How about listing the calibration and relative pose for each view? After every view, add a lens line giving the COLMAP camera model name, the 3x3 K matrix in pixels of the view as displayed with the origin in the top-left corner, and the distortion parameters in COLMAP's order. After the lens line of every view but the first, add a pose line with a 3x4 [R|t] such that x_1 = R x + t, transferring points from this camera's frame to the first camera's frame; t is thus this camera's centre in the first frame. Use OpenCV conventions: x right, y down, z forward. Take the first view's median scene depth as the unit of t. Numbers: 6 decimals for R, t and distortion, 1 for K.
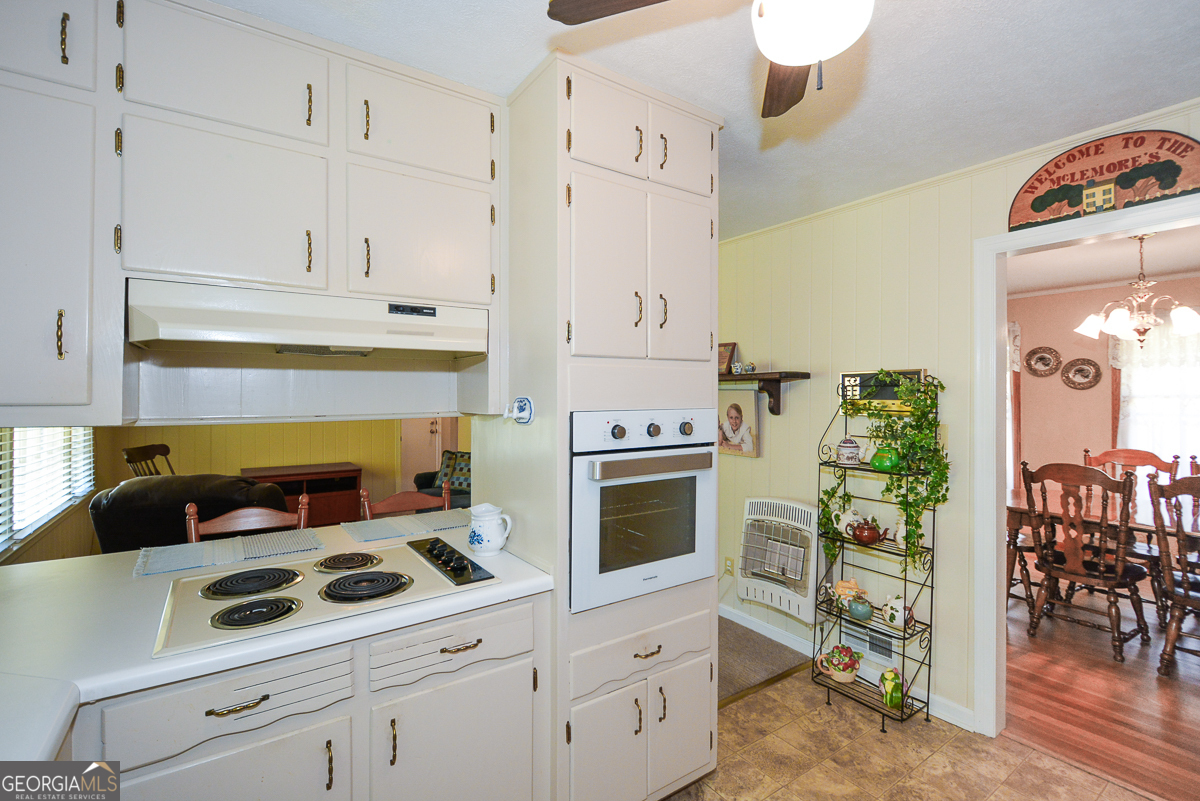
lens RADIAL K [[533.1, 0, 595.1], [0, 533.1, 396.6], [0, 0, 1]] dist [0.001487, -0.000037]
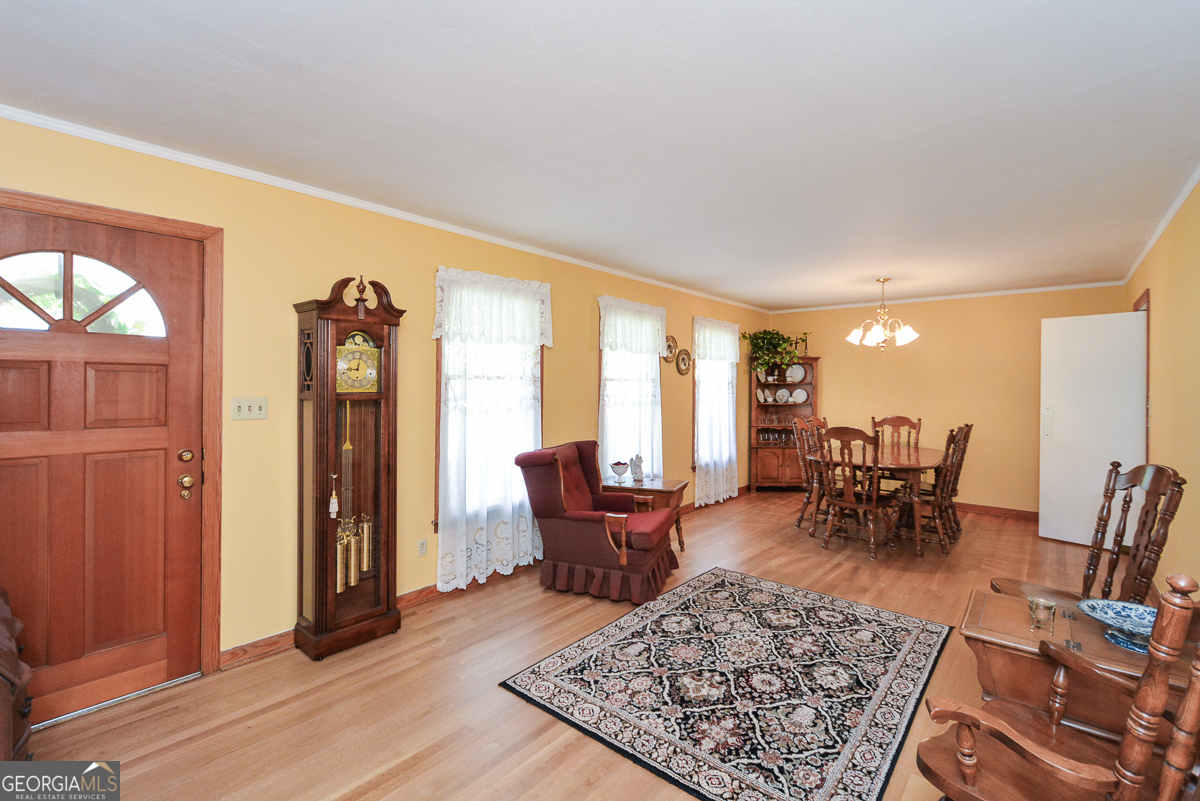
lens RADIAL K [[533.1, 0, 598.1], [0, 533.1, 386.9], [0, 0, 1]] dist [0.001487, -0.000037]
pose [[-0.258372, 0.000981, 0.966045, -0.199790], [0.000384, 1.000000, -0.000913, 0.014768], [-0.966045, 0.000135, -0.258372, 1.486546]]
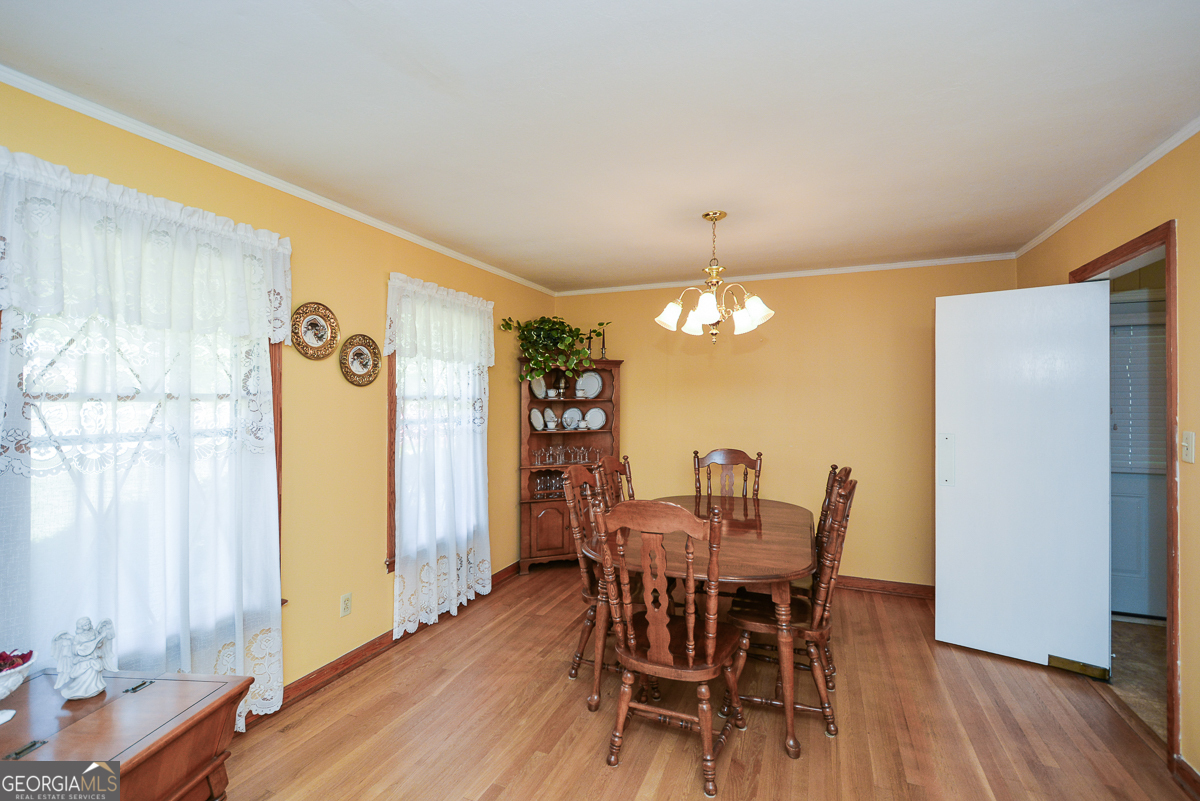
lens RADIAL K [[533.1, 0, 602.4], [0, 533.1, 403.4], [0, 0, 1]] dist [0.001487, -0.000037]
pose [[-0.550069, 0.001358, 0.835118, 0.253904], [0.007805, 0.999963, 0.003514, 0.006985], [-0.835083, 0.008451, -0.550059, 1.095695]]
